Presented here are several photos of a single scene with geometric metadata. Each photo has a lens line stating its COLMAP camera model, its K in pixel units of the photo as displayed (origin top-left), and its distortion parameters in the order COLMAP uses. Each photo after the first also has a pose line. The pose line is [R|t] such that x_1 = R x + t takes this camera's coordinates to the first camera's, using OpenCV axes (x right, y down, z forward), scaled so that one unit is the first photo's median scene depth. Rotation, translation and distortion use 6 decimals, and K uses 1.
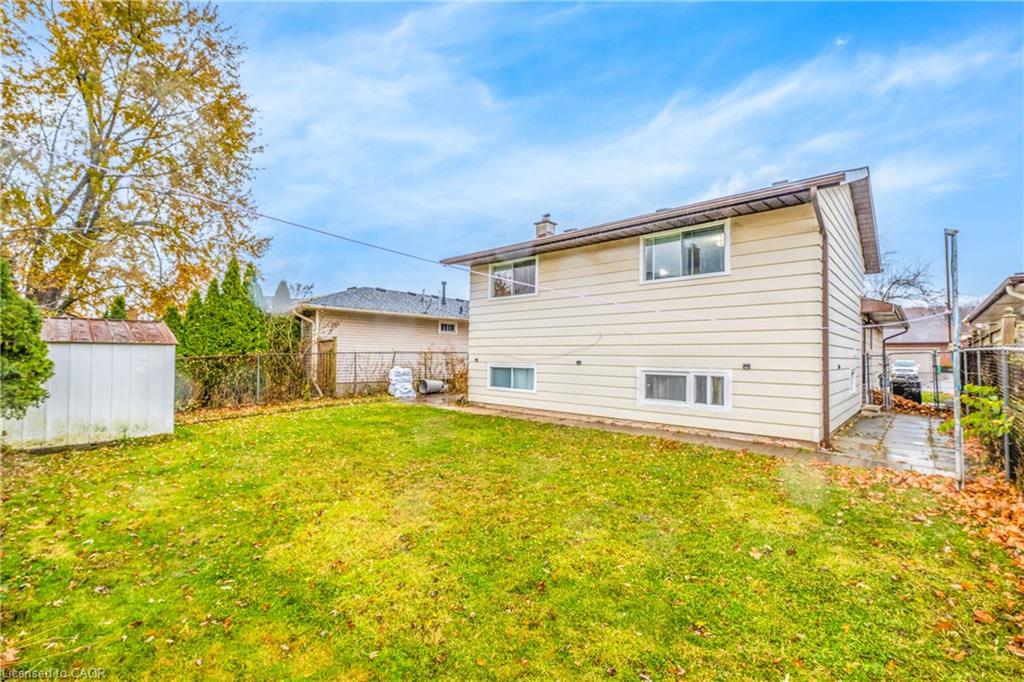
lens RADIAL K [[440.7, 0, 512.0], [0, 440.7, 341.0], [0, 0, 1]] dist [-0.000040, -0.000017]
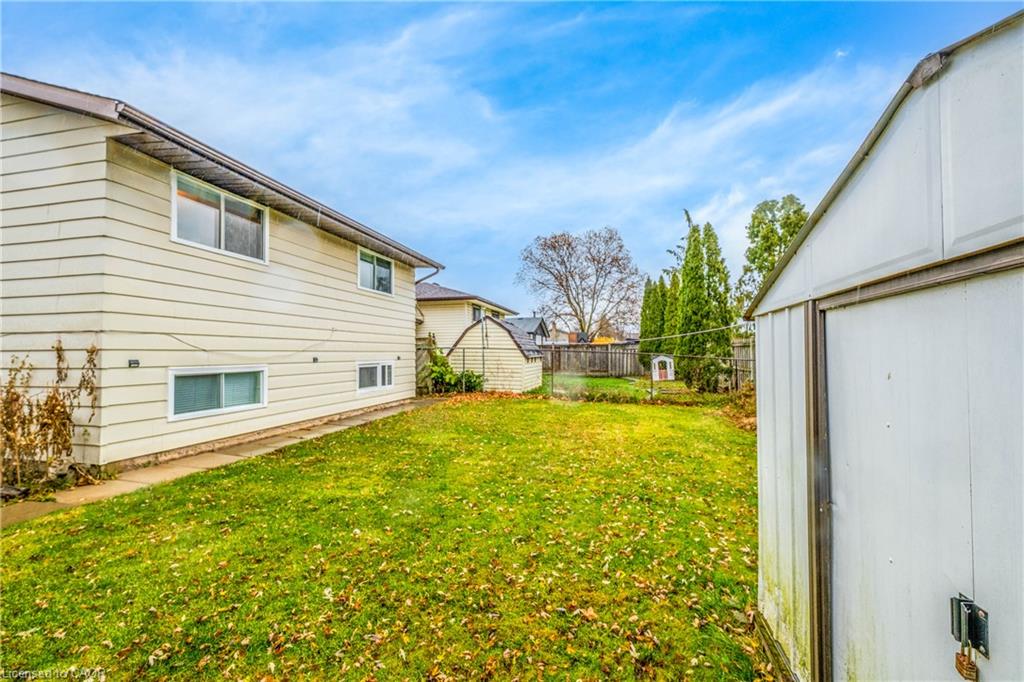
lens RADIAL K [[440.7, 0, 512.0], [0, 440.7, 341.0], [0, 0, 1]] dist [-0.000040, -0.000017]
pose [[-0.487195, 0.014680, 0.873170, -0.801623], [-0.031970, 0.998889, -0.034632, 0.029565], [-0.872708, -0.044788, -0.486184, 1.085938]]
